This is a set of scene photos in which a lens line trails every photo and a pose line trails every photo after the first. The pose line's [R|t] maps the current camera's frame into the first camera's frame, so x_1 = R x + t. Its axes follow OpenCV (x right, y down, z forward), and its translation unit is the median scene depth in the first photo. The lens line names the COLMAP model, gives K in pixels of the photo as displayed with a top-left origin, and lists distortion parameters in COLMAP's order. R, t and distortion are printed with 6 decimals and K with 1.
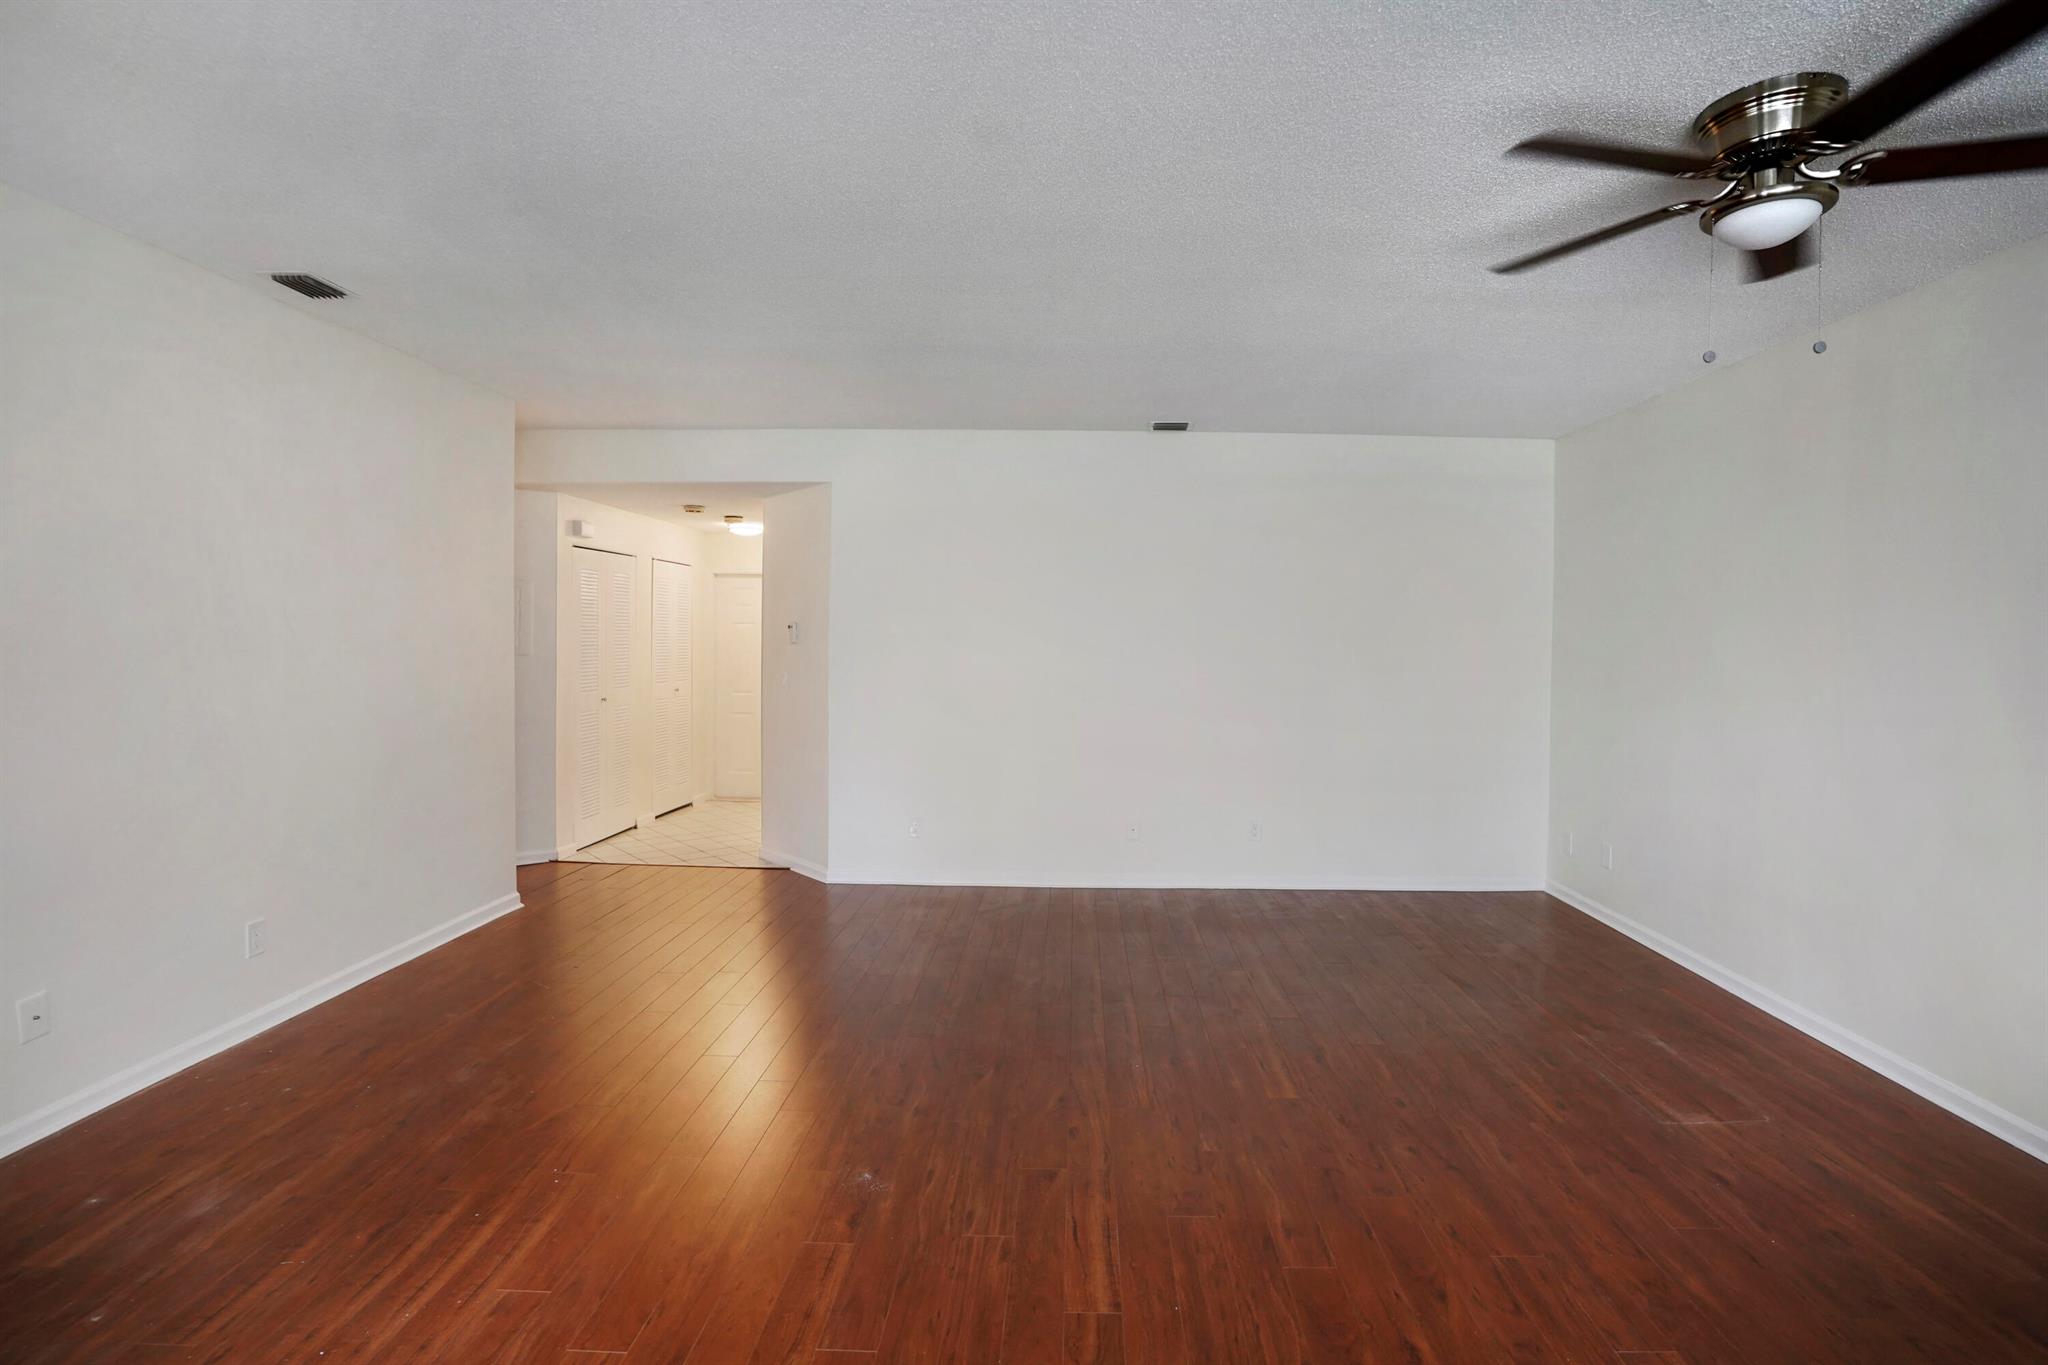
lens RADIAL K [[973.7, 0, 1038.5], [0, 973.7, 647.6], [0, 0, 1]] dist [-0.019554, 0.002736]
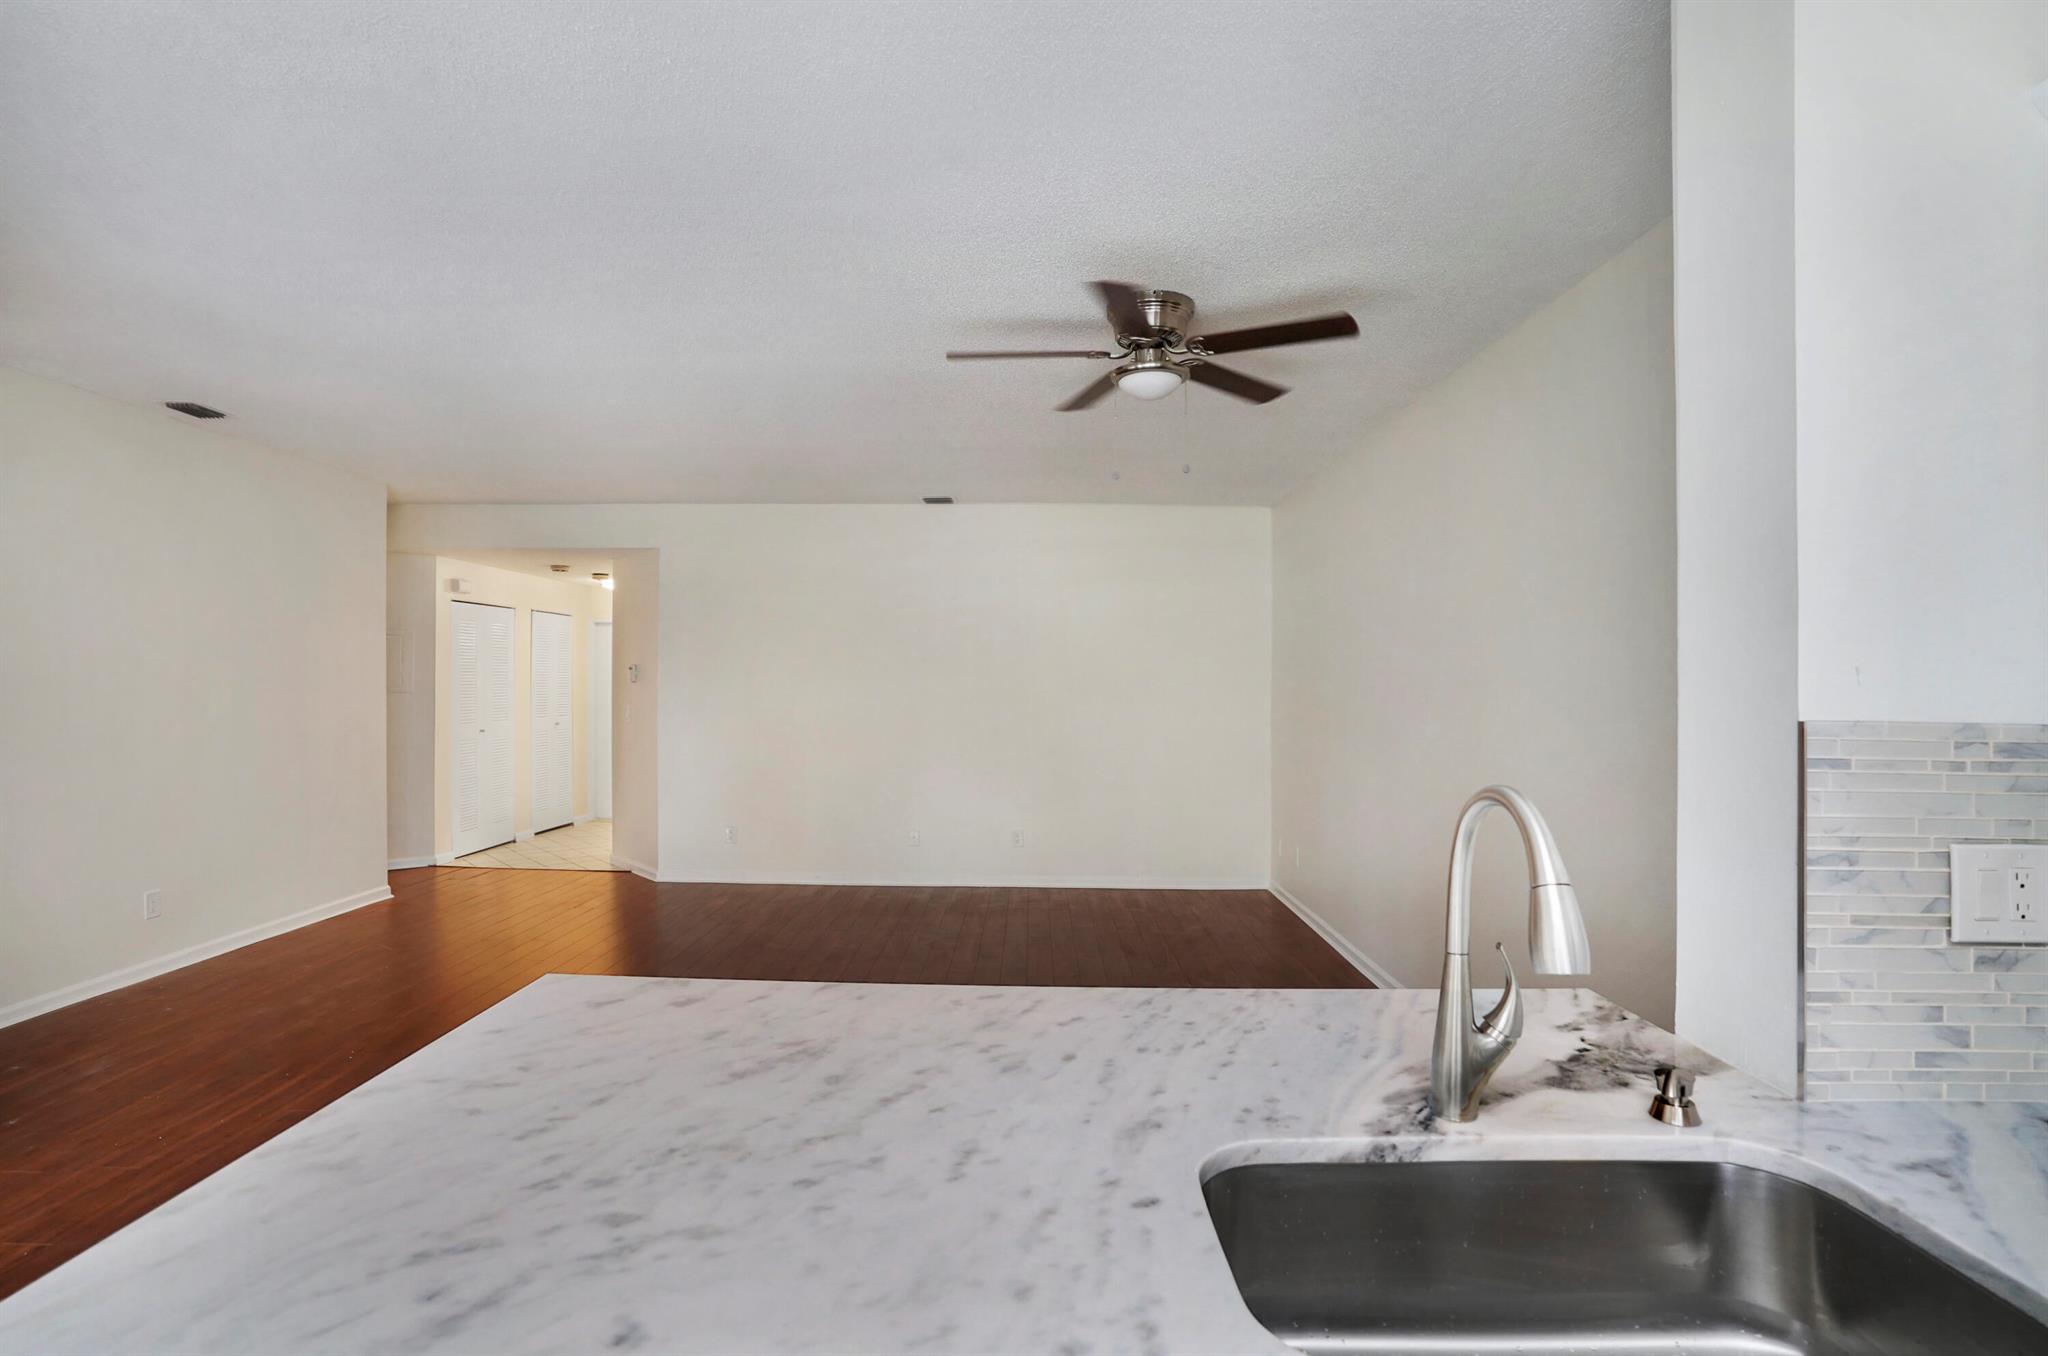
lens RADIAL K [[973.7, 0, 1021.6], [0, 973.7, 680.6], [0, 0, 1]] dist [-0.019554, 0.002736]
pose [[0.999987, -0.003900, 0.003345, 0.222803], [0.003942, 0.999914, -0.012545, 0.011313], [-0.003296, 0.012558, 0.999916, -0.192927]]
